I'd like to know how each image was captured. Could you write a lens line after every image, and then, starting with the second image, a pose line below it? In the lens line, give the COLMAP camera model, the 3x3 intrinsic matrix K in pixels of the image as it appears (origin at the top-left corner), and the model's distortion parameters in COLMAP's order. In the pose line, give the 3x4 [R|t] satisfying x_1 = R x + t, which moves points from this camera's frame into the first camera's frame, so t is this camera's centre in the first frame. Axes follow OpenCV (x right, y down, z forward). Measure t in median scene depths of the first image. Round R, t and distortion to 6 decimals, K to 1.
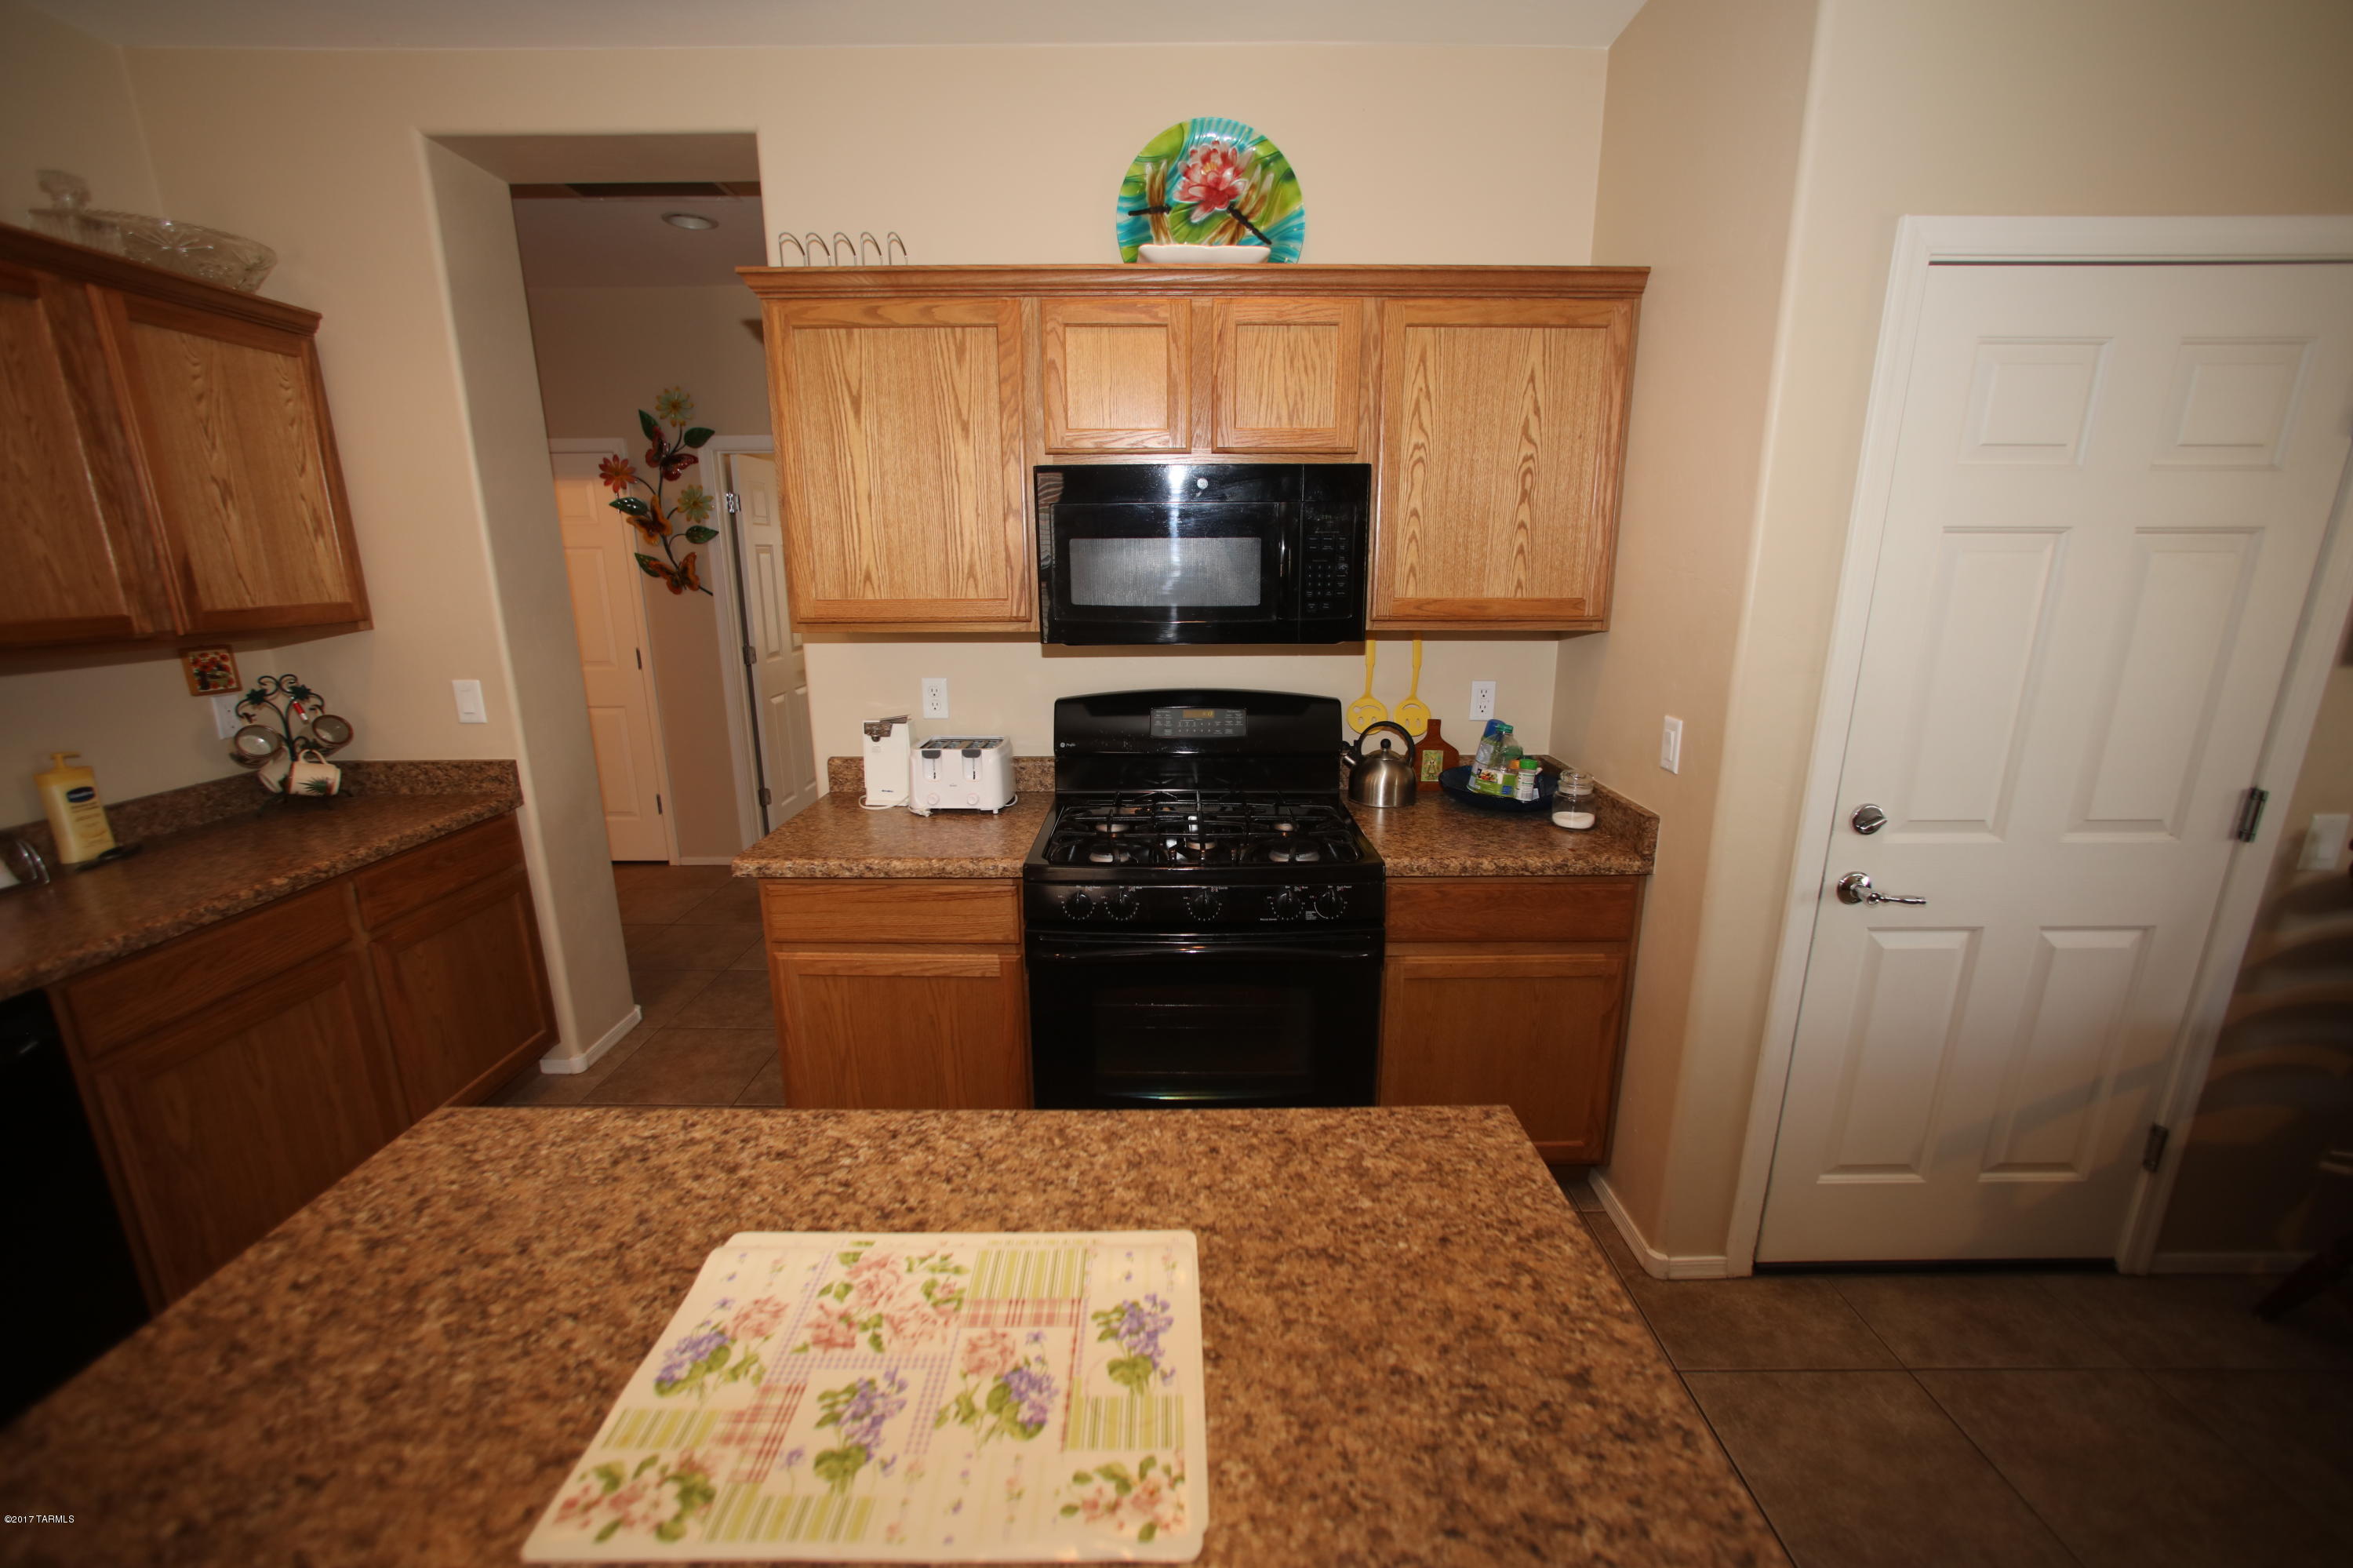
lens RADIAL K [[931.0, 0, 1184.2], [0, 931.0, 782.5], [0, 0, 1]] dist [-0.037352, 0.016035]
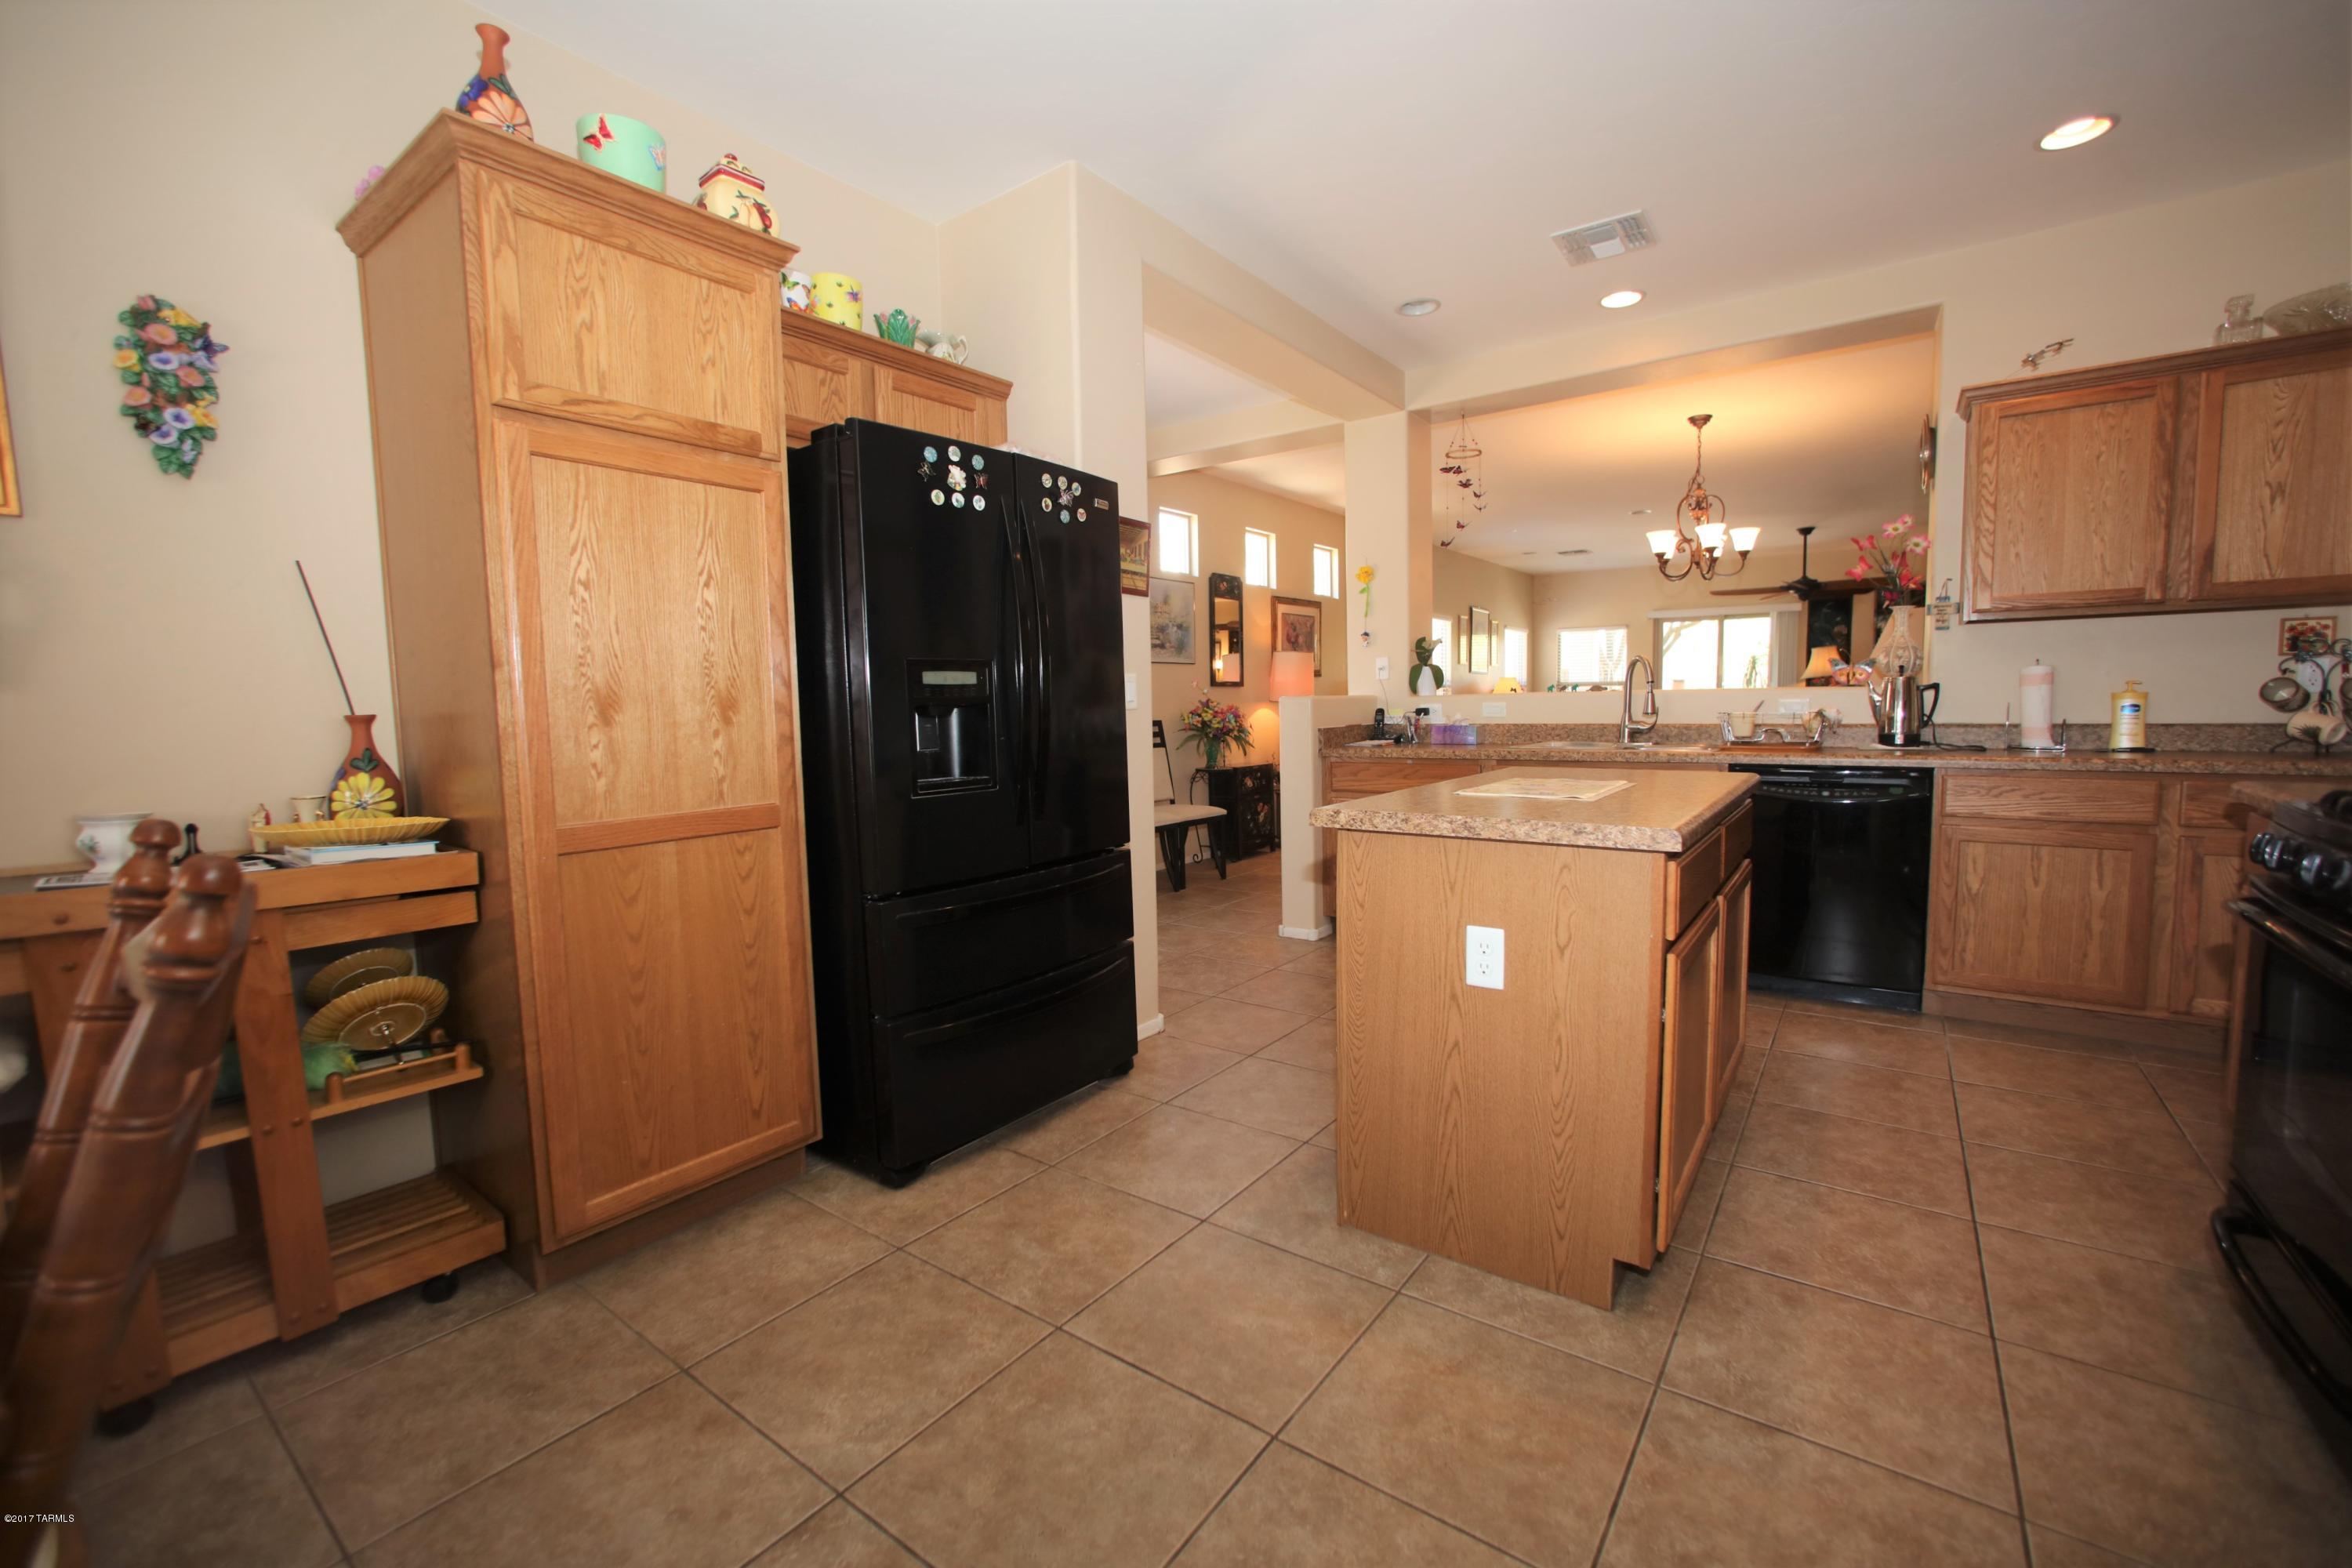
lens RADIAL K [[979.5, 0, 1183.8], [0, 979.5, 783.8], [0, 0, 1]] dist [-0.040423, 0.016457]
pose [[-0.589882, 0.082128, -0.803302, 1.022202], [-0.171847, 0.959257, 0.224263, 0.046679], [0.788991, 0.270334, -0.551735, 0.636002]]
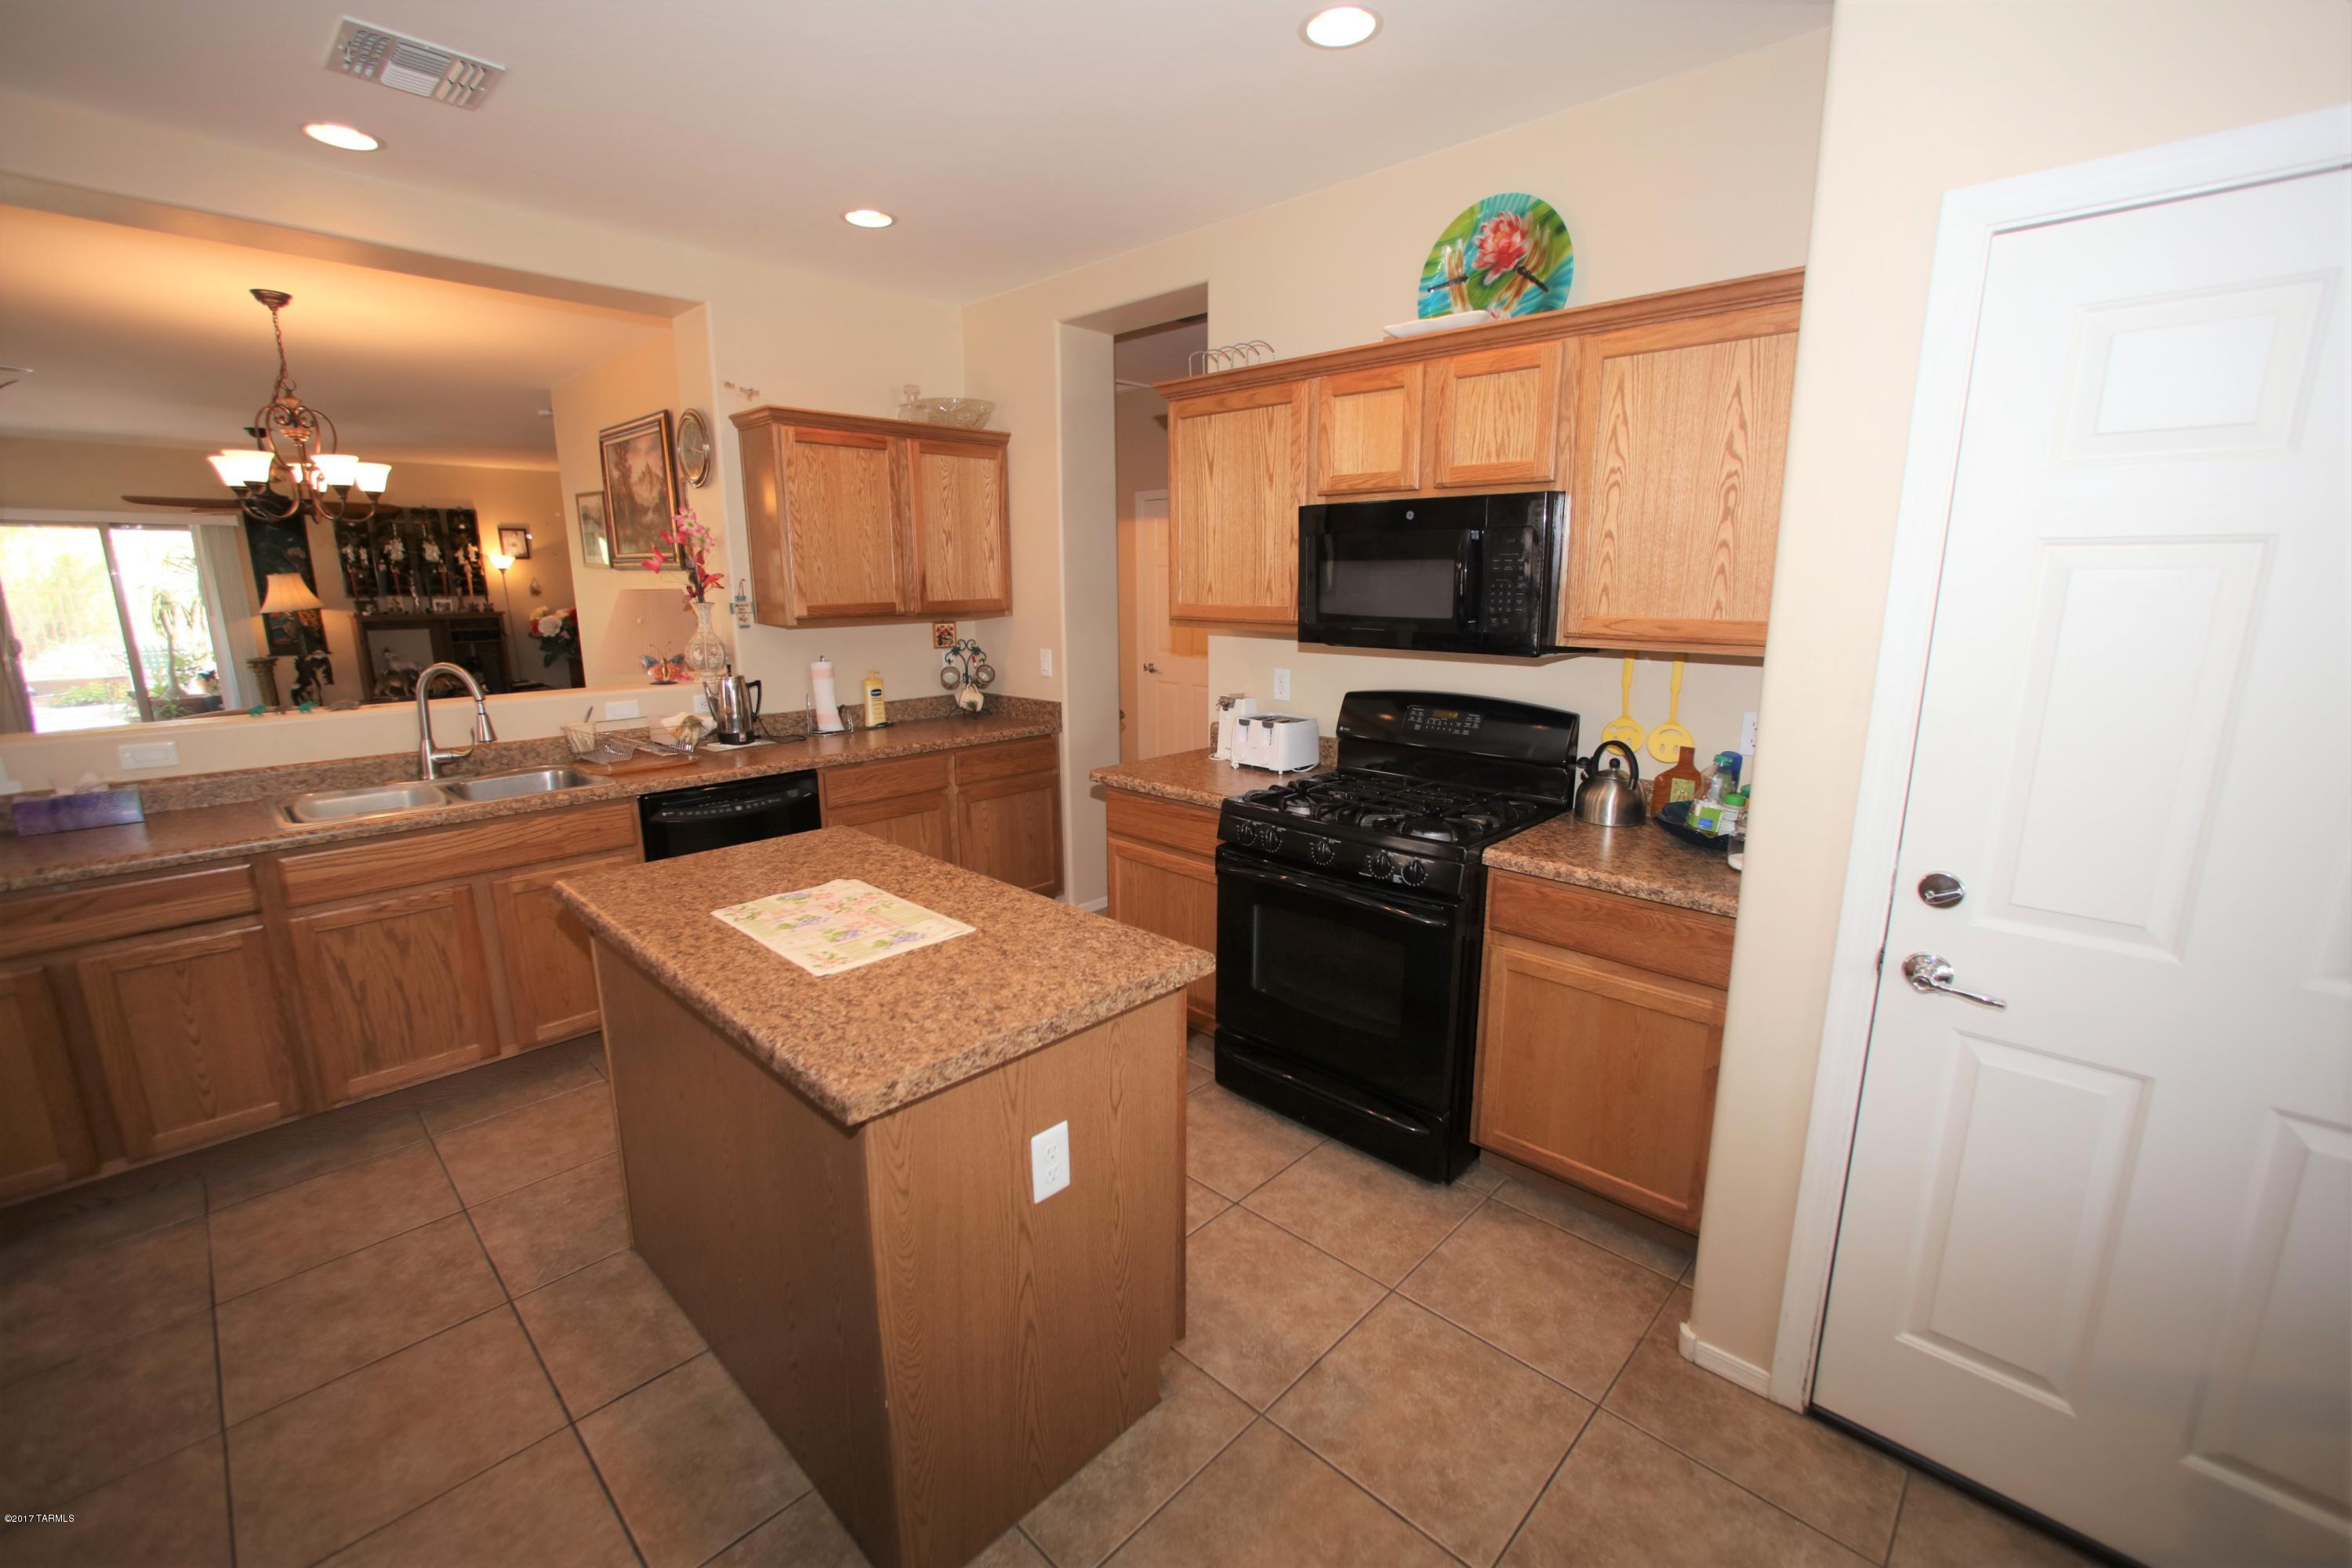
lens RADIAL K [[979.5, 0, 1183.8], [0, 979.5, 783.8], [0, 0, 1]] dist [-0.040423, 0.016457]
pose [[0.724328, 0.145257, -0.673980, 0.694917], [-0.165215, 0.985641, 0.034869, 0.023766], [0.669368, 0.086095, 0.737926, -0.091807]]
